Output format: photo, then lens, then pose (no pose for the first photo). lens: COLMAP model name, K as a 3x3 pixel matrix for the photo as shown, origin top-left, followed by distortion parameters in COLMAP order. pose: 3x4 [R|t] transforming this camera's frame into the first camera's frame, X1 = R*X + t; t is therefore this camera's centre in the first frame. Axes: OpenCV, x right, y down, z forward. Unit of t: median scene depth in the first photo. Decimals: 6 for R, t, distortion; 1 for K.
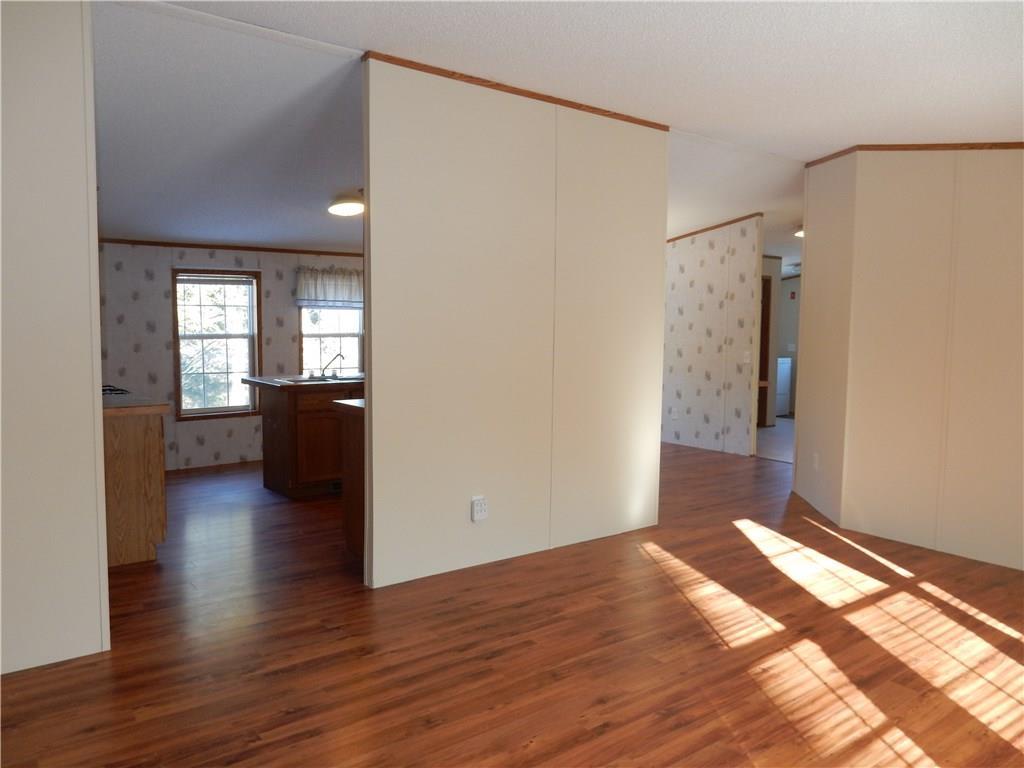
lens RADIAL K [[755.1, 0, 512.5], [0, 755.1, 377.9], [0, 0, 1]] dist [-0.014694, 0.005134]
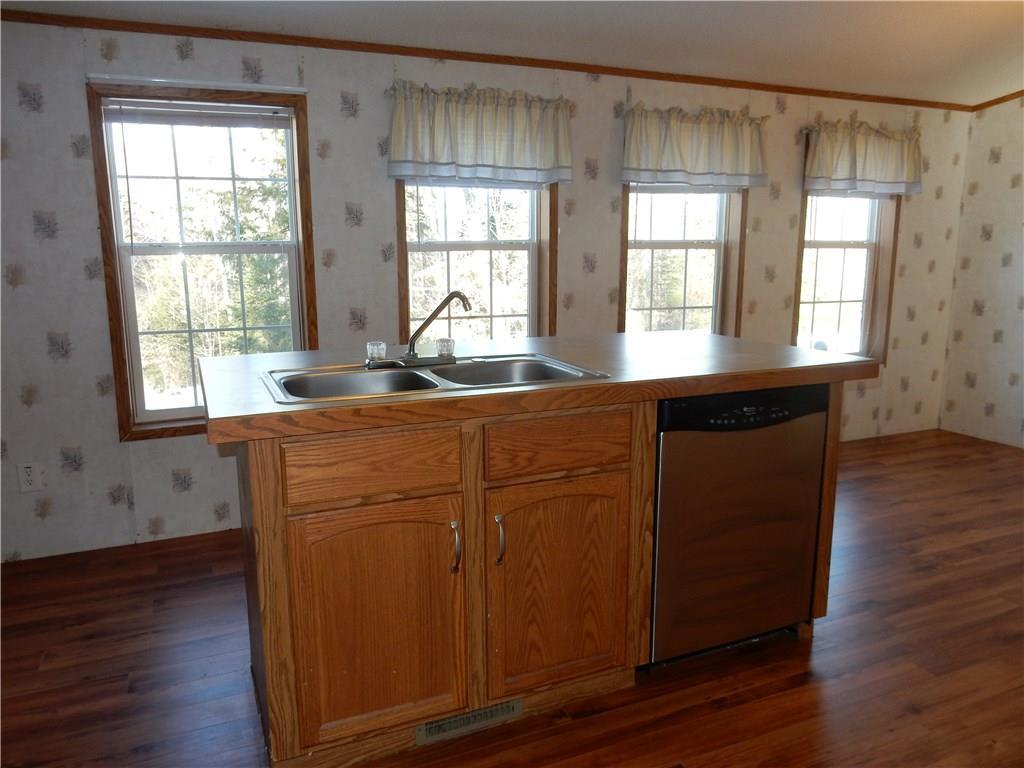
lens RADIAL K [[755.1, 0, 517.3], [0, 755.1, 385.2], [0, 0, 1]] dist [-0.014694, 0.005134]
pose [[0.972373, 0.038207, -0.230286, -0.110147], [-0.010086, 0.992470, 0.122073, -0.030054], [0.233216, -0.116378, 0.965436, 0.588640]]
